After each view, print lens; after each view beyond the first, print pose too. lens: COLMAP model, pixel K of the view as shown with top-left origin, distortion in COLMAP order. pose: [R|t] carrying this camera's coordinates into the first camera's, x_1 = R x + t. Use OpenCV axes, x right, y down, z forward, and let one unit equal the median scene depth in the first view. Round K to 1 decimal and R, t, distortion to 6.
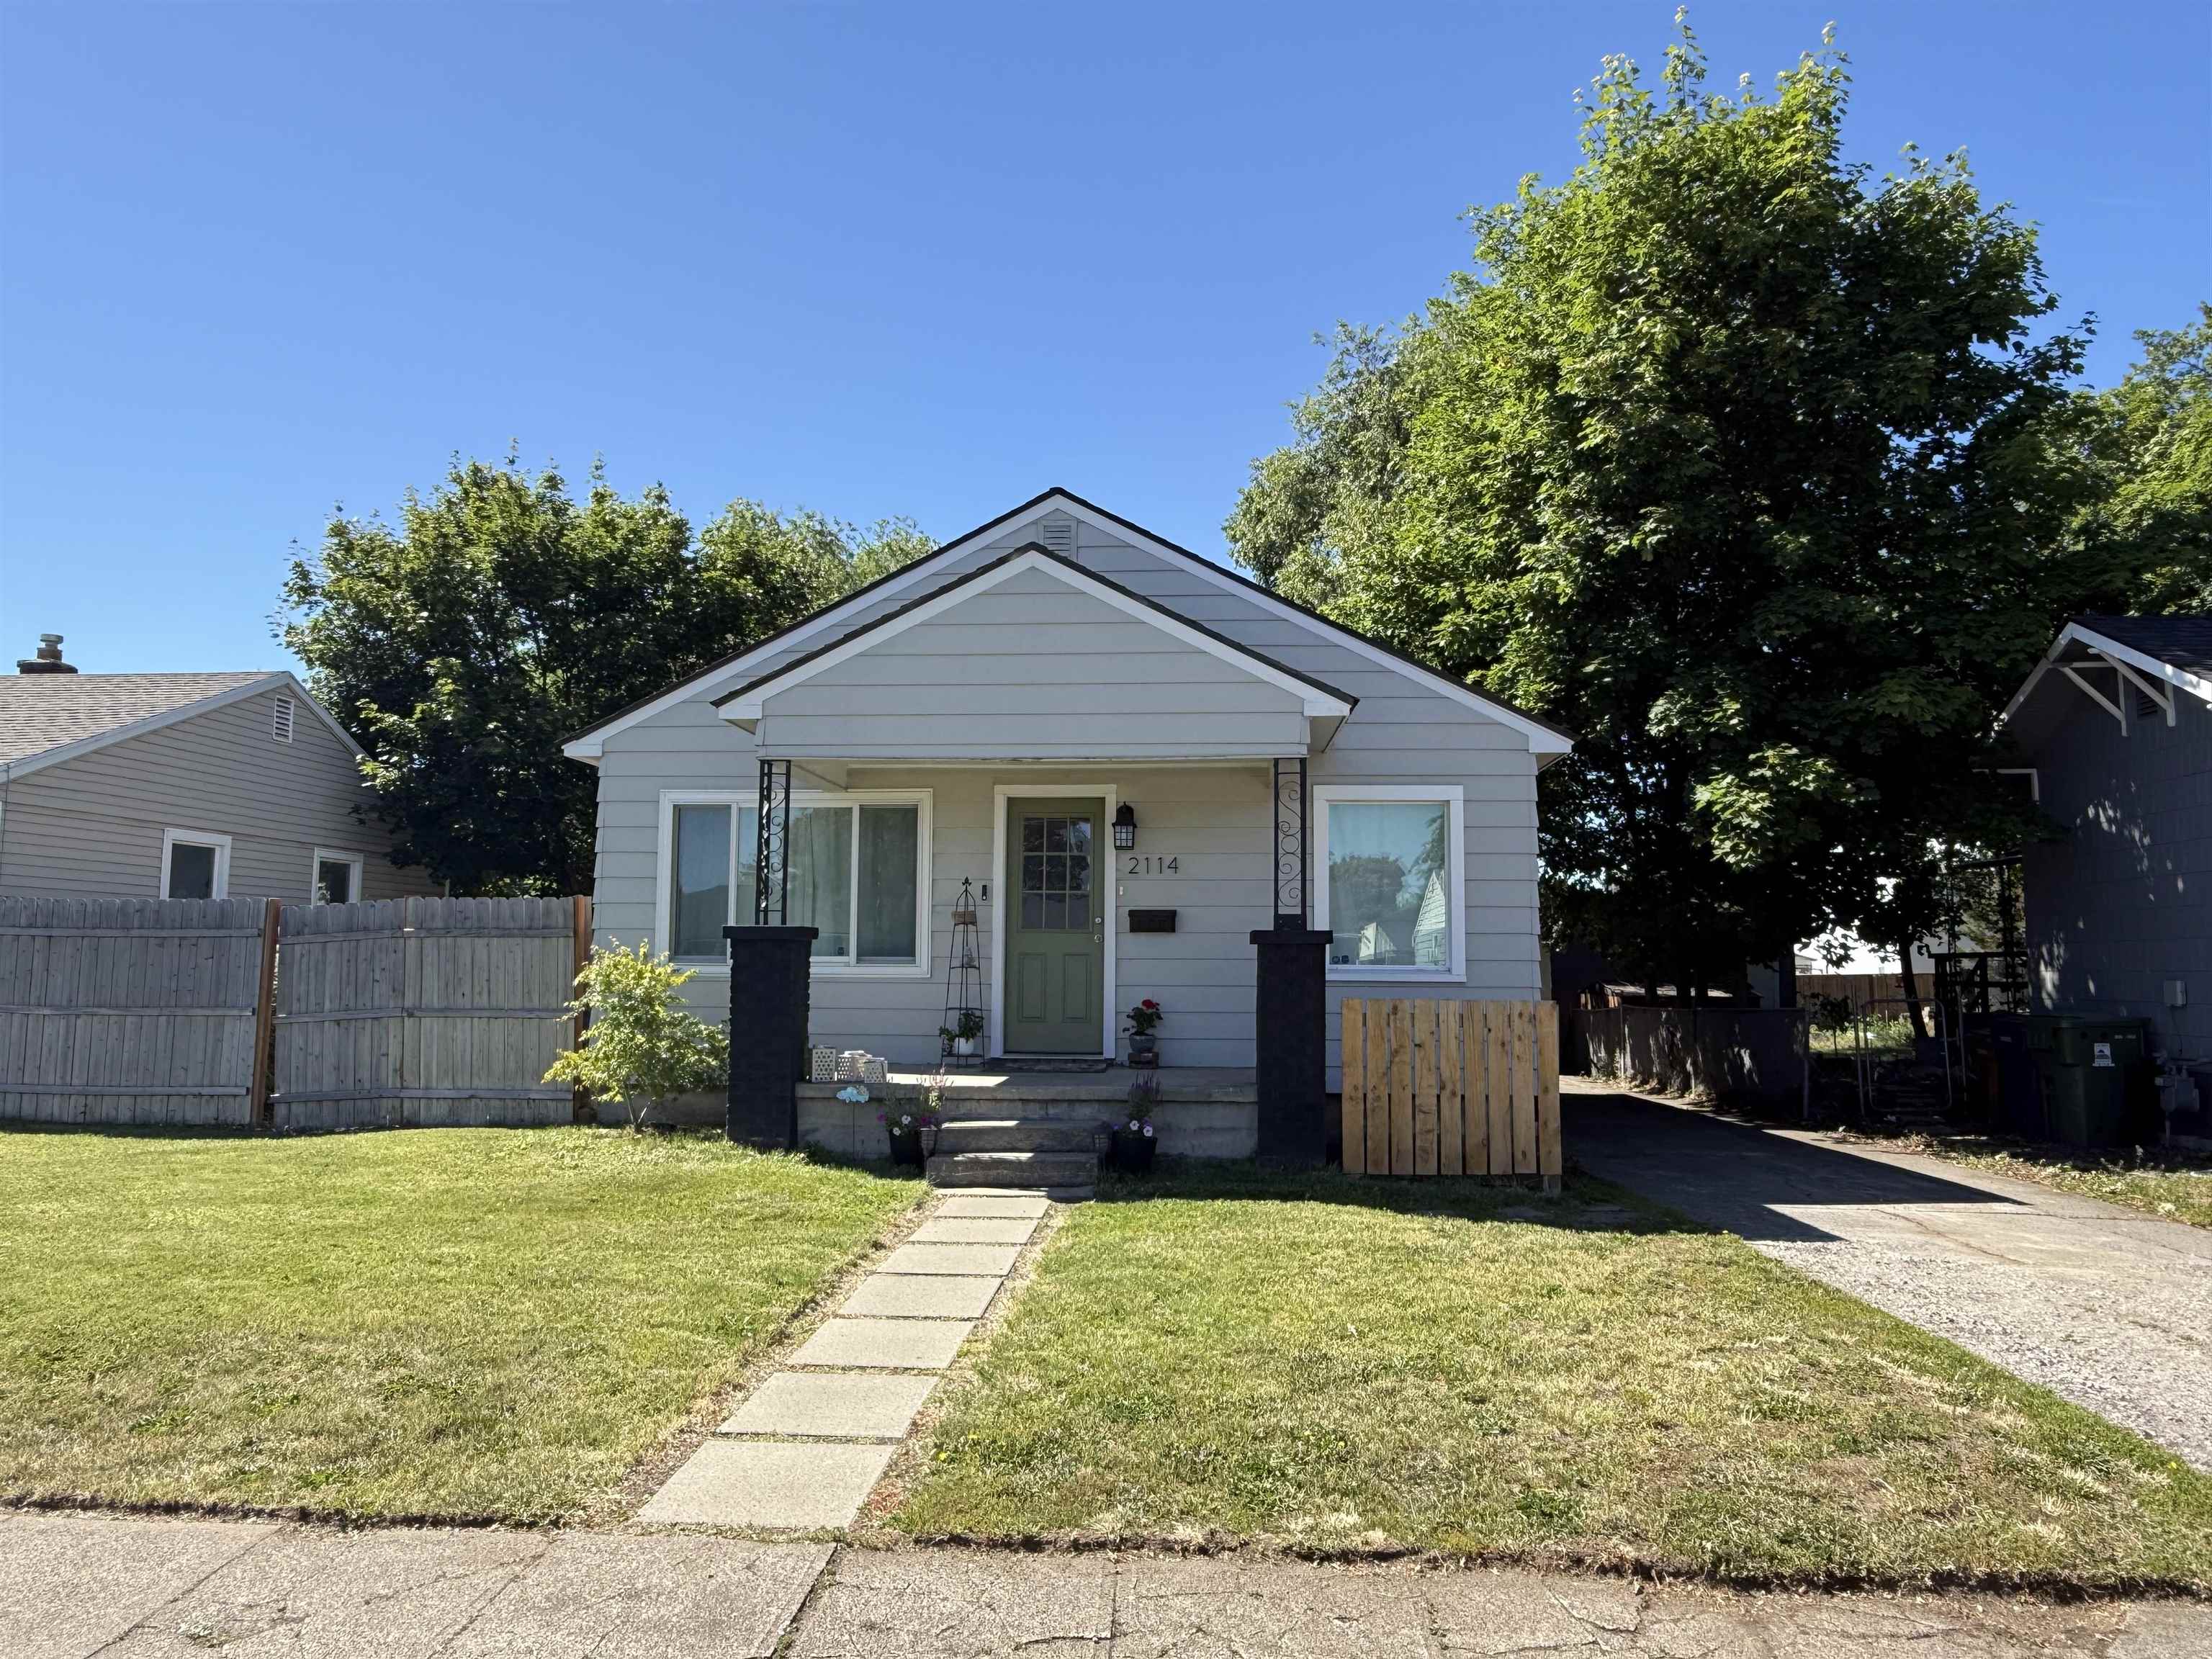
lens RADIAL K [[1492.2, 0, 1117.8], [0, 1492.2, 828.4], [0, 0, 1]] dist [0.000830, 0.002948]
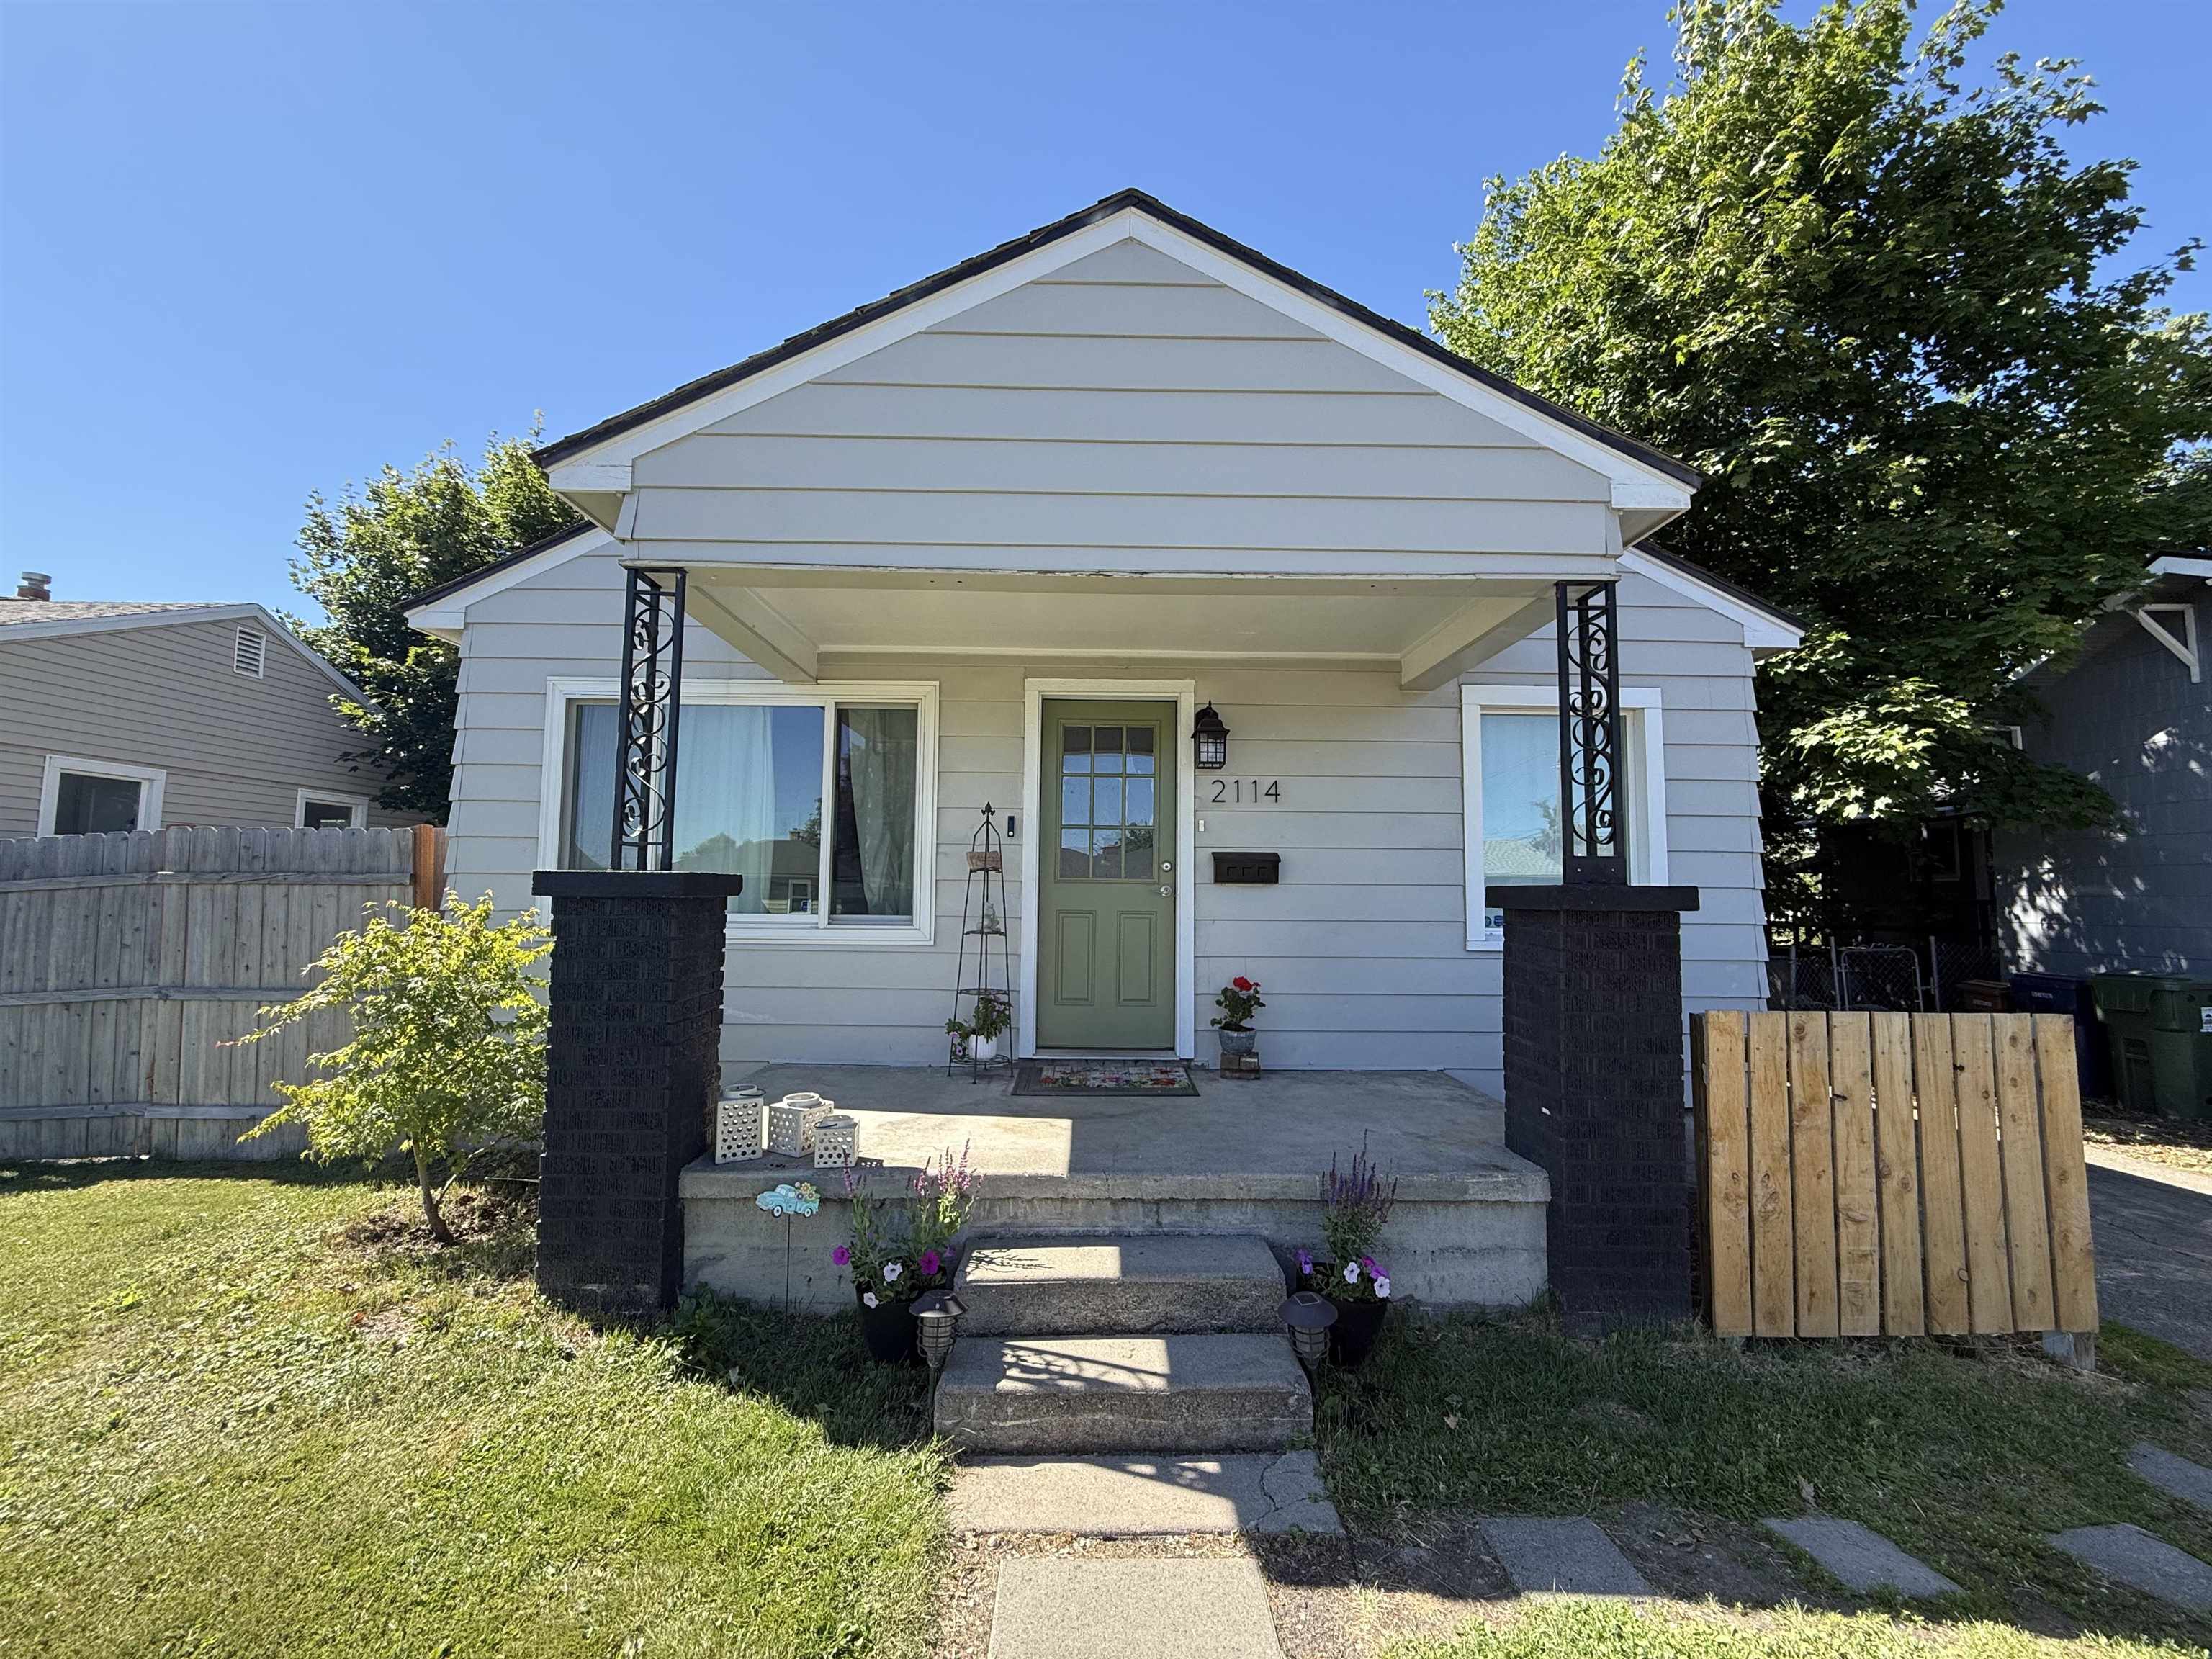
lens RADIAL K [[881.7, 0, 1102.8], [0, 881.7, 837.5], [0, 0, 1]] dist [0.000291, 0.000499]
pose [[0.996892, 0.009971, 0.078153, -0.079103], [-0.011994, 0.999604, 0.025459, 0.037259], [-0.077868, -0.026317, 0.996616, 0.579813]]
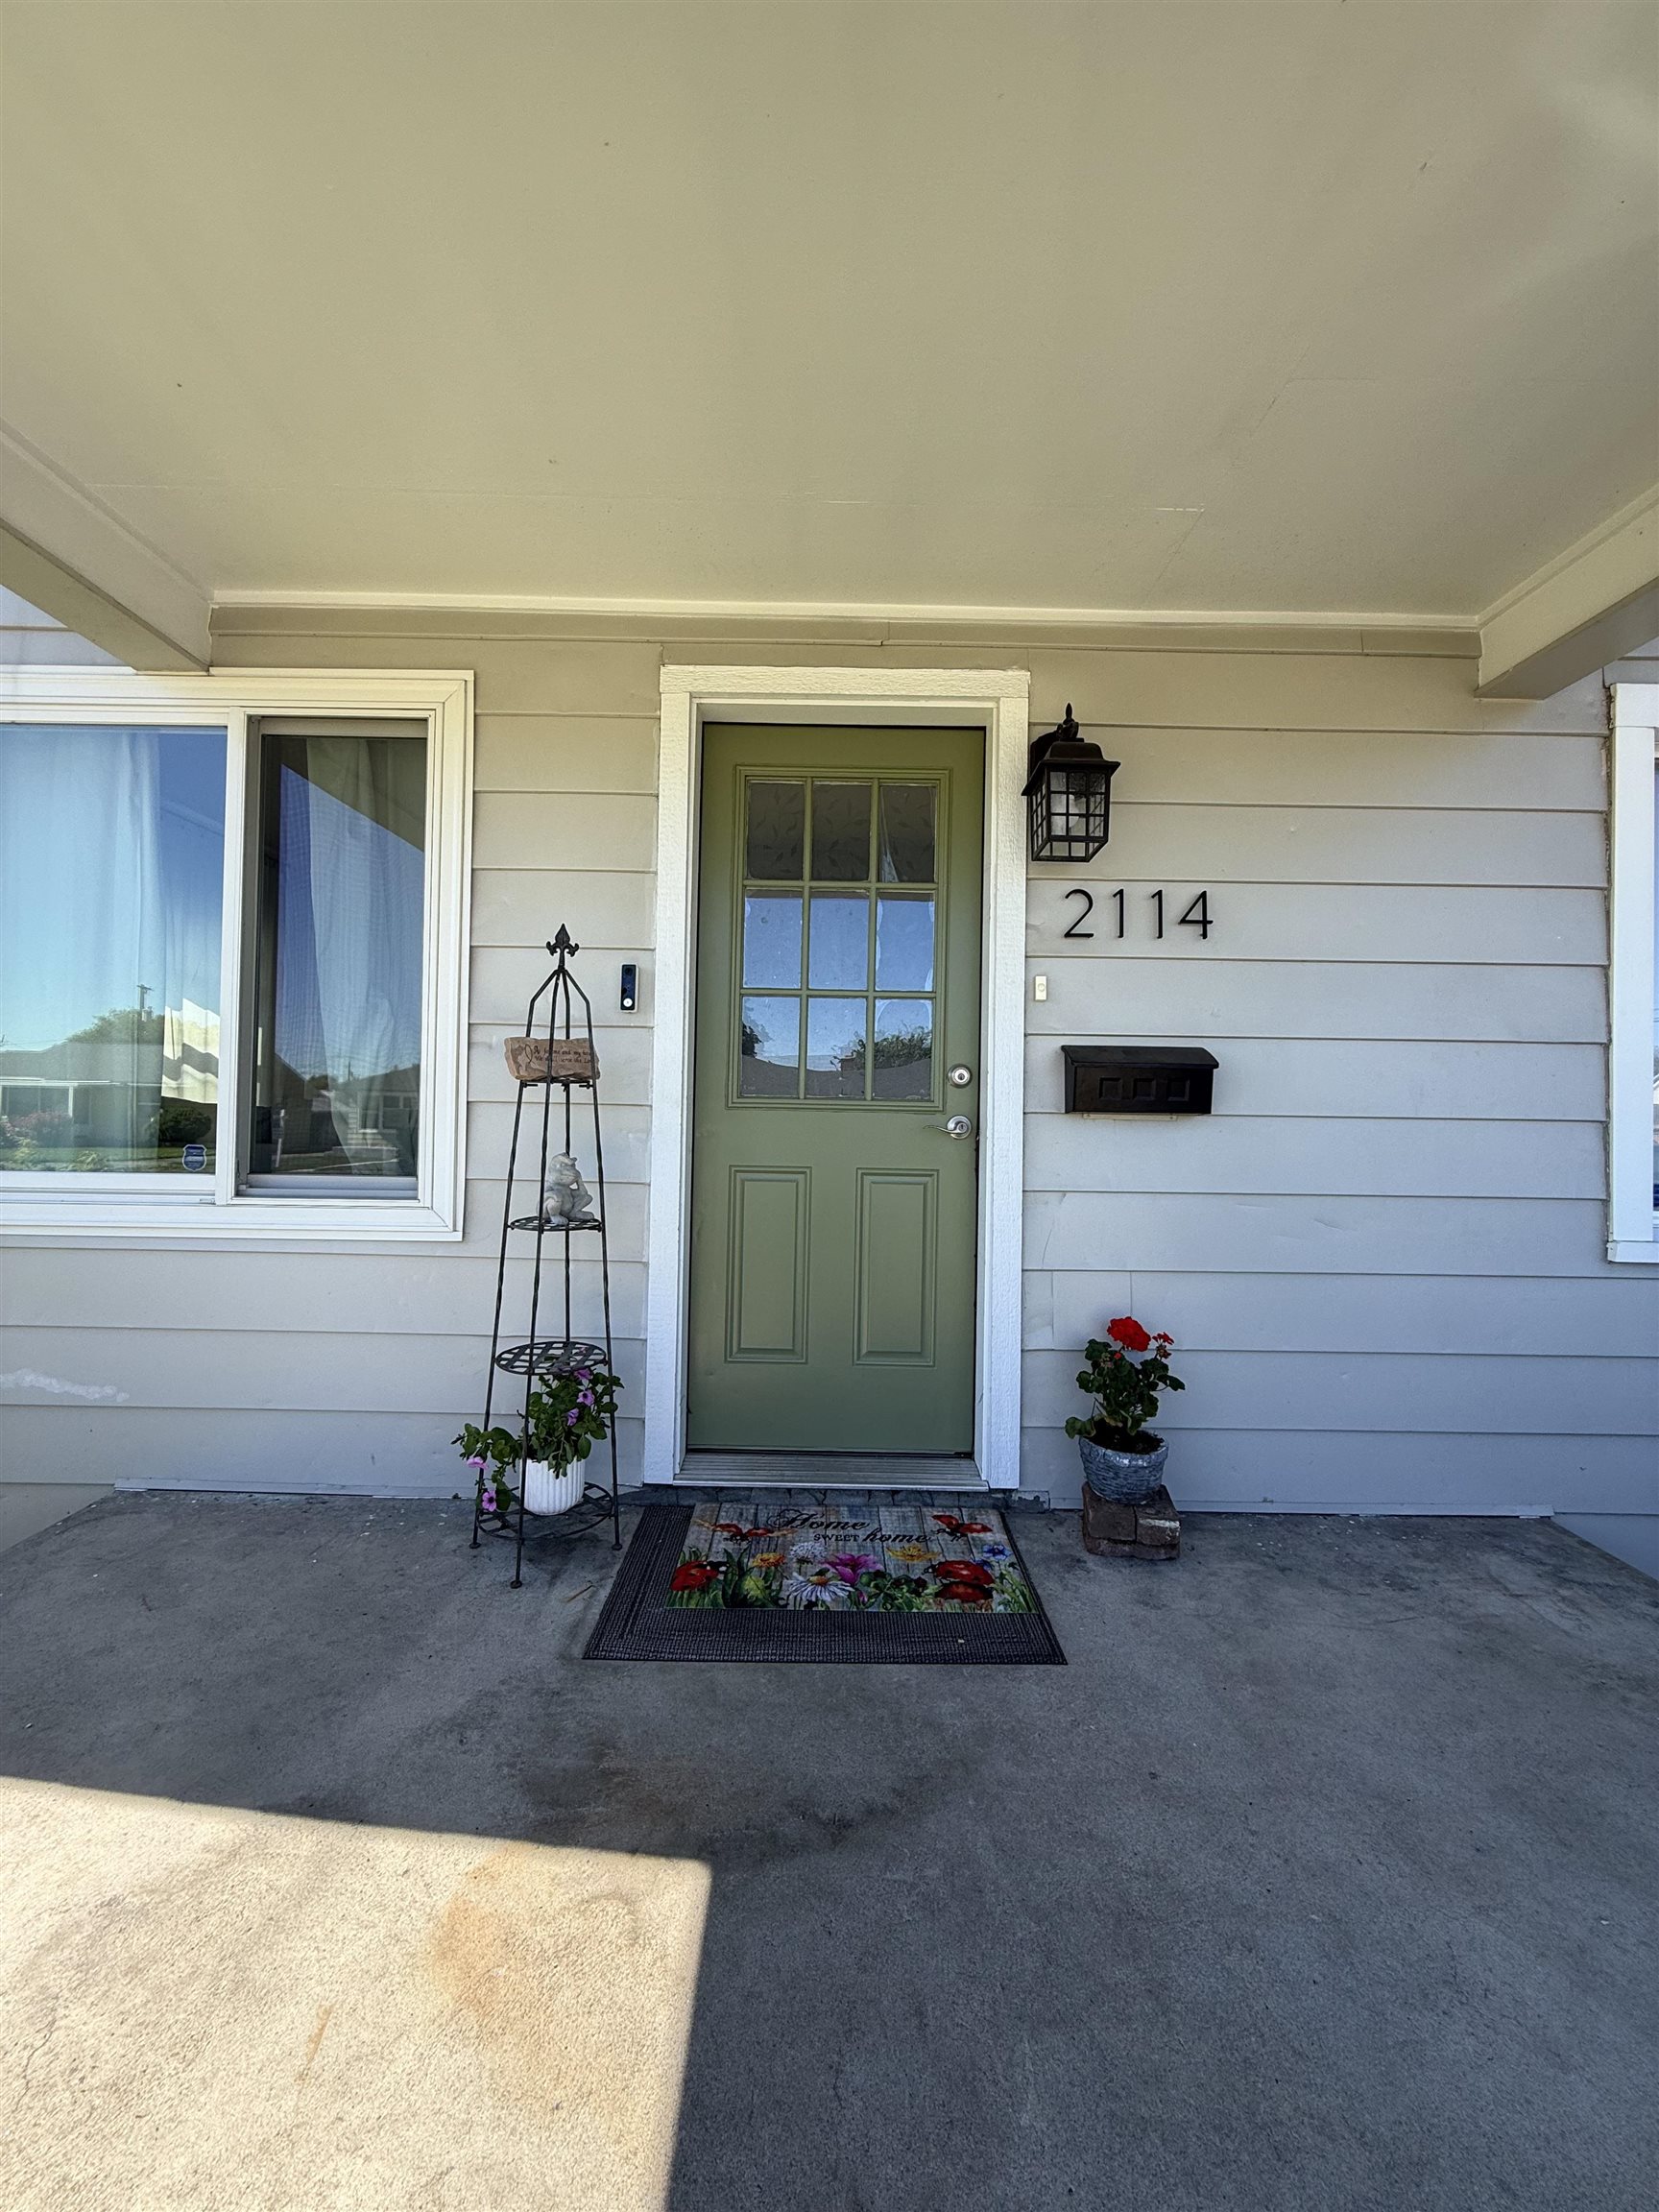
lens RADIAL K [[881.7, 0, 822.9], [0, 881.7, 1097.4], [0, 0, 1]] dist [0.000291, 0.000499]
pose [[0.998138, 0.012549, 0.059691, -0.058012], [-0.017114, 0.996916, 0.076590, 0.051905], [-0.058545, -0.077469, 0.995274, 0.807816]]
